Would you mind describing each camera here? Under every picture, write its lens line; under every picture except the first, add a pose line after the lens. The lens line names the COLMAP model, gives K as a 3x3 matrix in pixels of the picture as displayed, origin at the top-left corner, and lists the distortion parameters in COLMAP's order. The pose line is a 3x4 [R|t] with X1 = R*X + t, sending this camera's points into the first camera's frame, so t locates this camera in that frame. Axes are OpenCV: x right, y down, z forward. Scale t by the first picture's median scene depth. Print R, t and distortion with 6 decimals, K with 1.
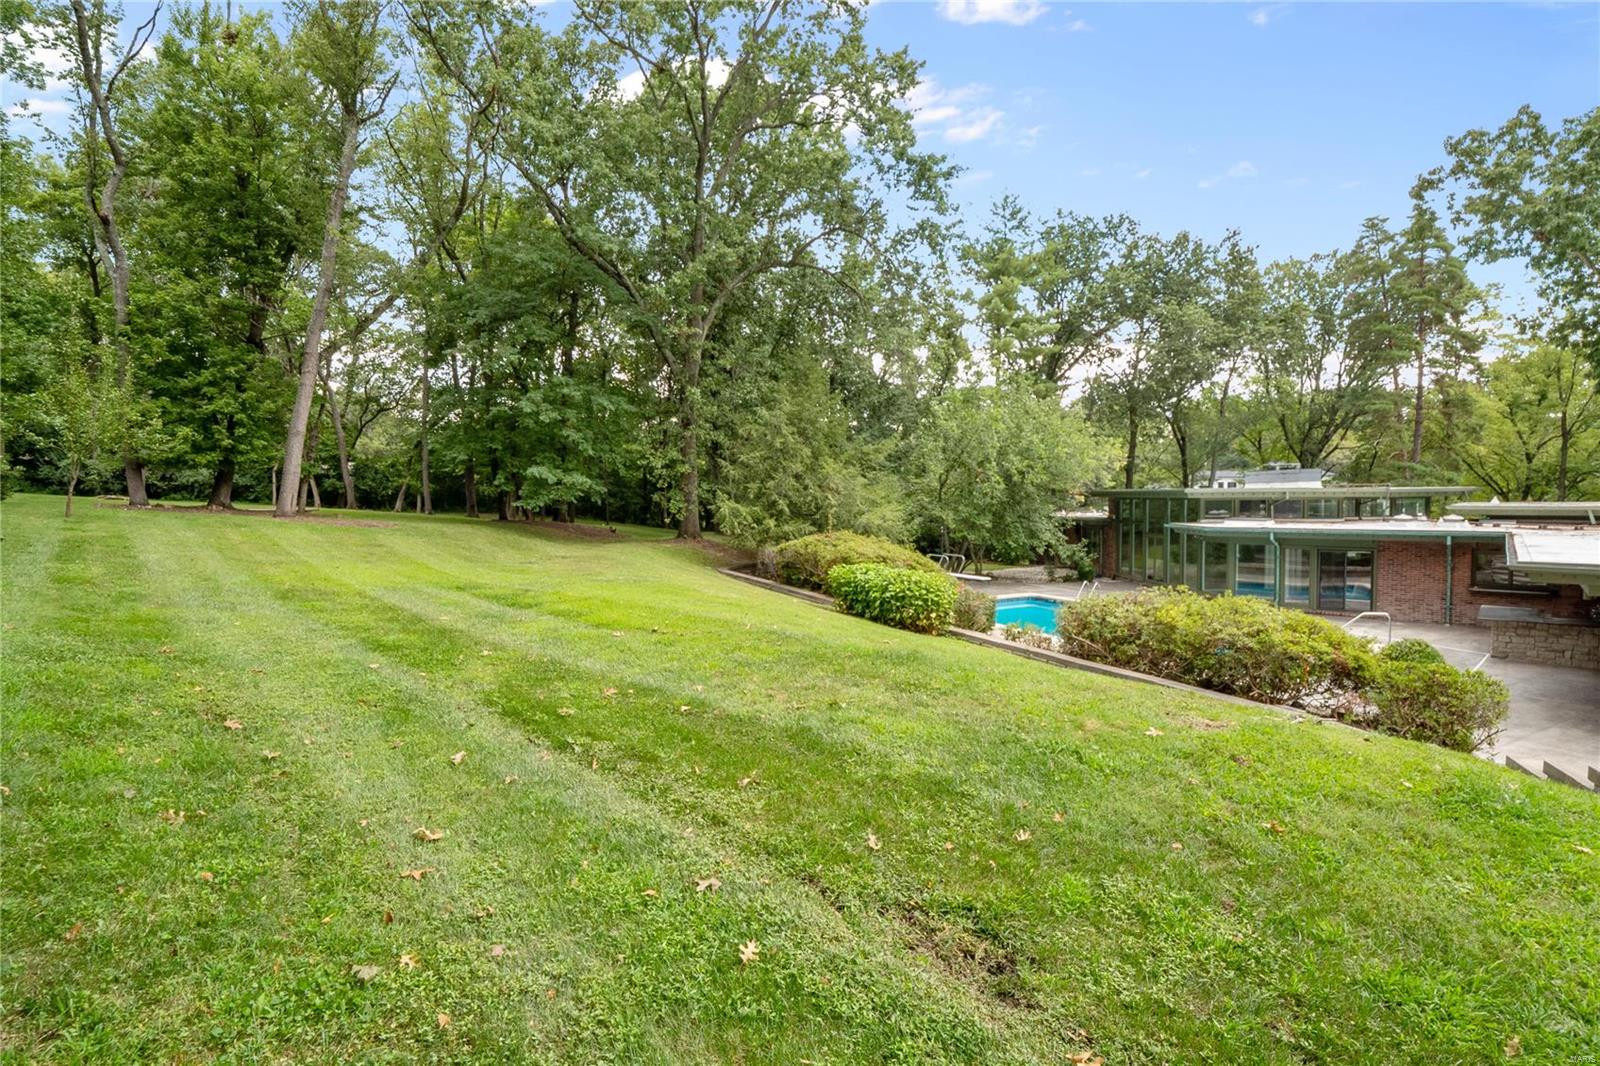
lens RADIAL K [[737.9, 0, 802.4], [0, 737.9, 518.5], [0, 0, 1]] dist [-0.012286, -0.001551]
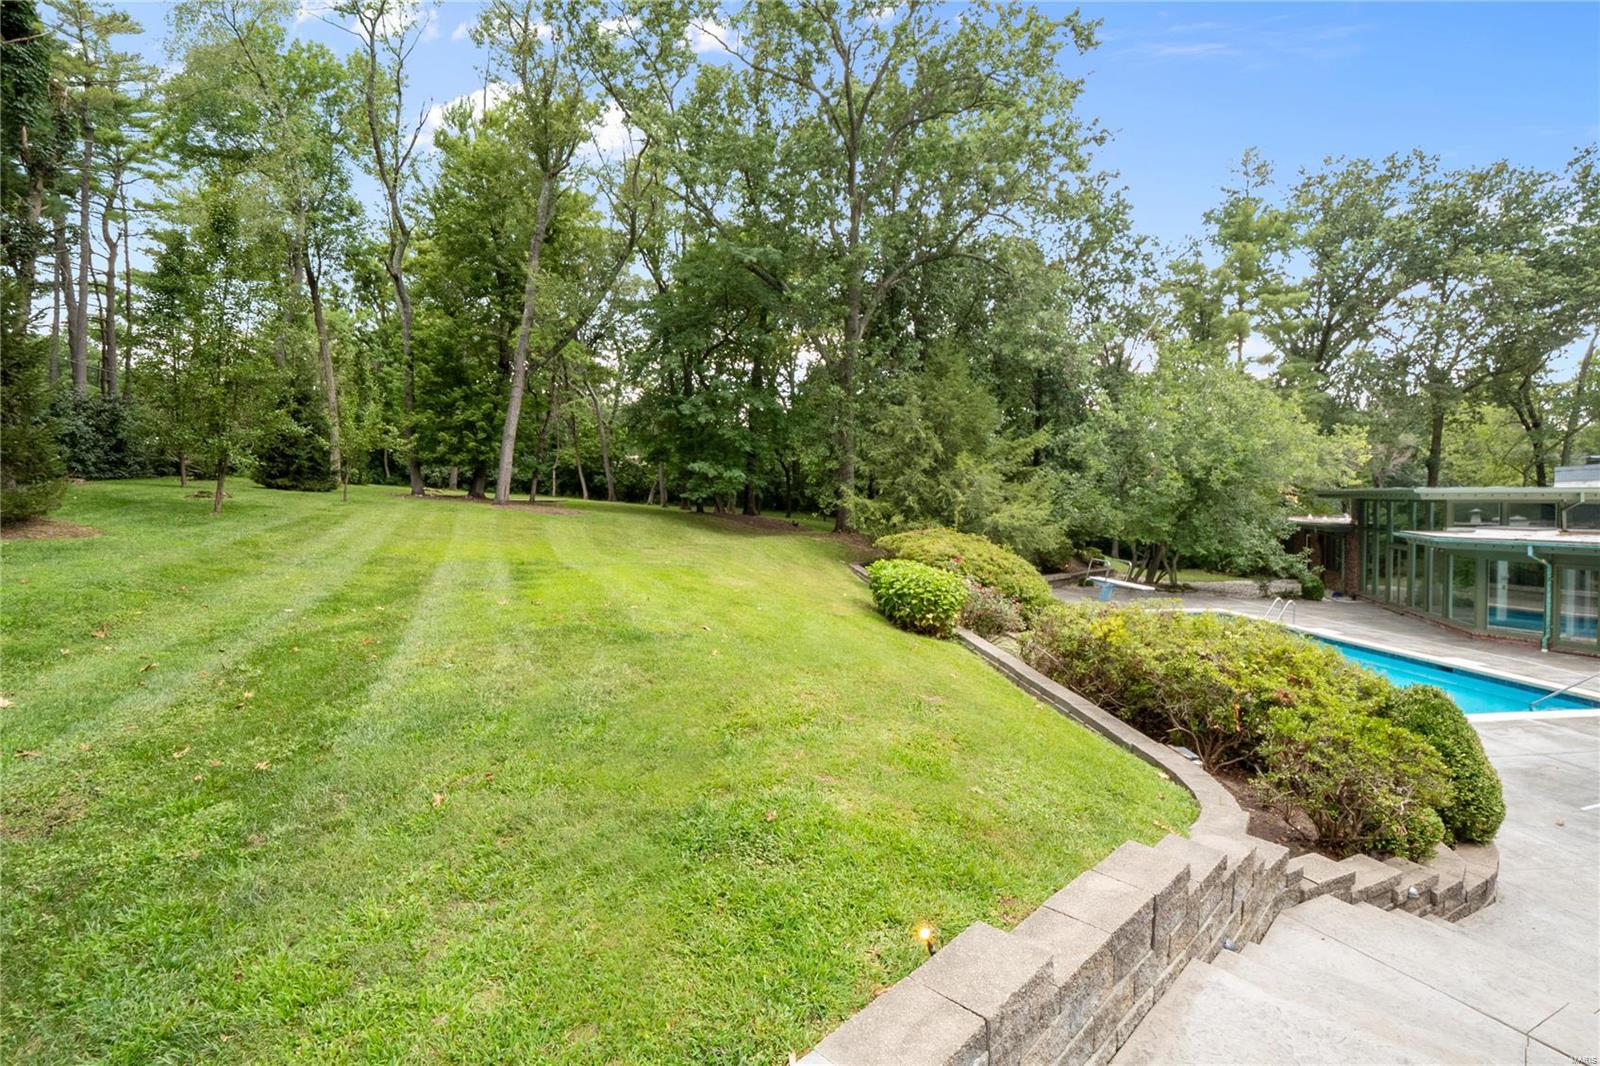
lens RADIAL K [[737.9, 0, 809.3], [0, 737.9, 504.7], [0, 0, 1]] dist [-0.012286, -0.001551]
pose [[0.932211, 0.015831, -0.361570, 0.187560], [-0.022139, 0.999666, -0.013310, 0.002631], [0.361238, 0.020413, 0.932250, 0.032401]]
